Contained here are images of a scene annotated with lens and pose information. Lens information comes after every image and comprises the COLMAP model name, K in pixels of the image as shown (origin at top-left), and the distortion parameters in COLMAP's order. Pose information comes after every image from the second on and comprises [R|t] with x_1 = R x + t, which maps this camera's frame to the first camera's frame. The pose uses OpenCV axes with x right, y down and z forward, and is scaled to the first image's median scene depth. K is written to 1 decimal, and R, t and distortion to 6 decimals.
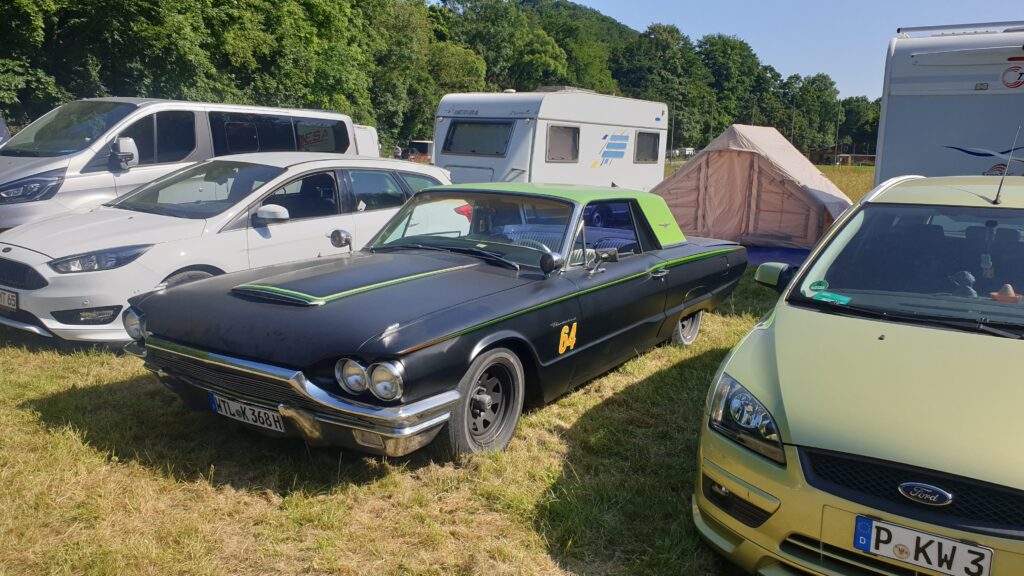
lens RADIAL K [[789.0, 0, 512.0], [0, 789.0, 288.0], [0, 0, 1]] dist [0.157146, -0.422358]
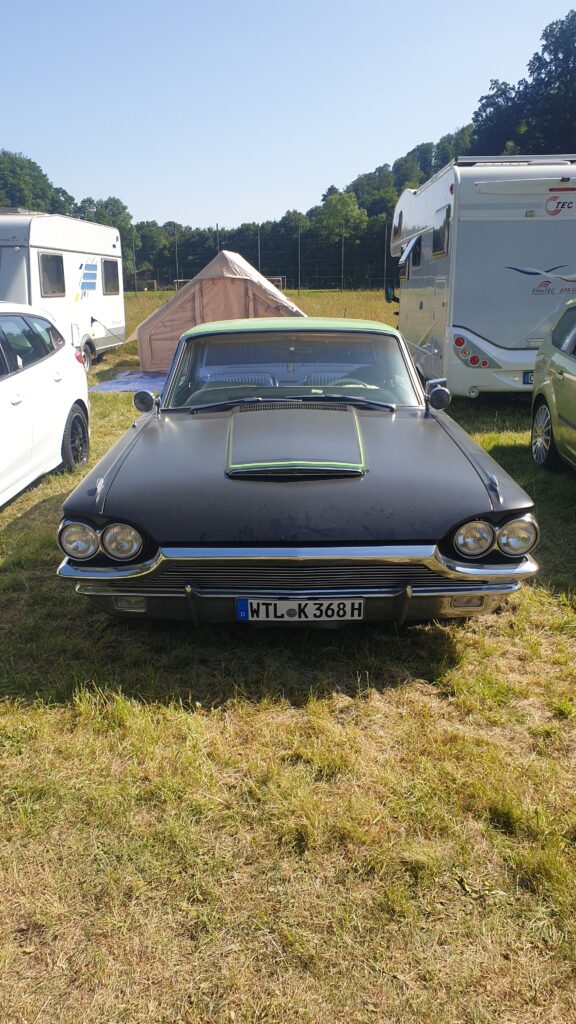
lens RADIAL K [[805.4, 0, 272.8], [0, 805.4, 533.6], [0, 0, 1]] dist [-0.005628, 0.014236]
pose [[0.851100, -0.188734, 0.489906, -0.076681], [0.121020, 0.978547, 0.166736, -0.007024], [-0.510865, -0.082620, 0.855682, 0.029064]]
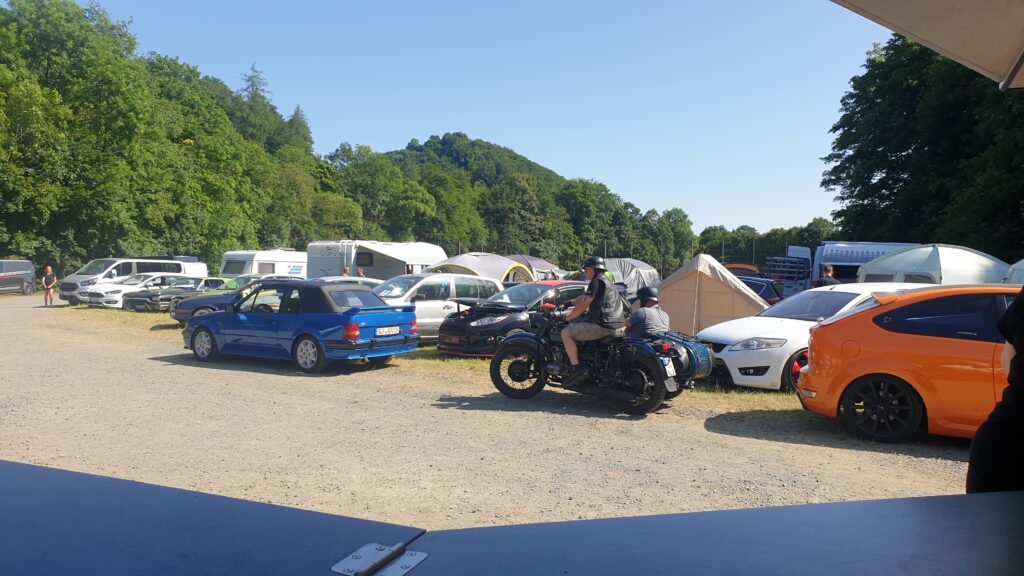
lens RADIAL K [[789.0, 0, 512.0], [0, 789.0, 288.0], [0, 0, 1]] dist [0.157146, -0.422358]
pose [[0.996013, -0.016778, 0.087619, 0.226646], [0.030234, 0.987517, -0.154584, 0.115266], [-0.083931, 0.156616, 0.984087, -0.612142]]
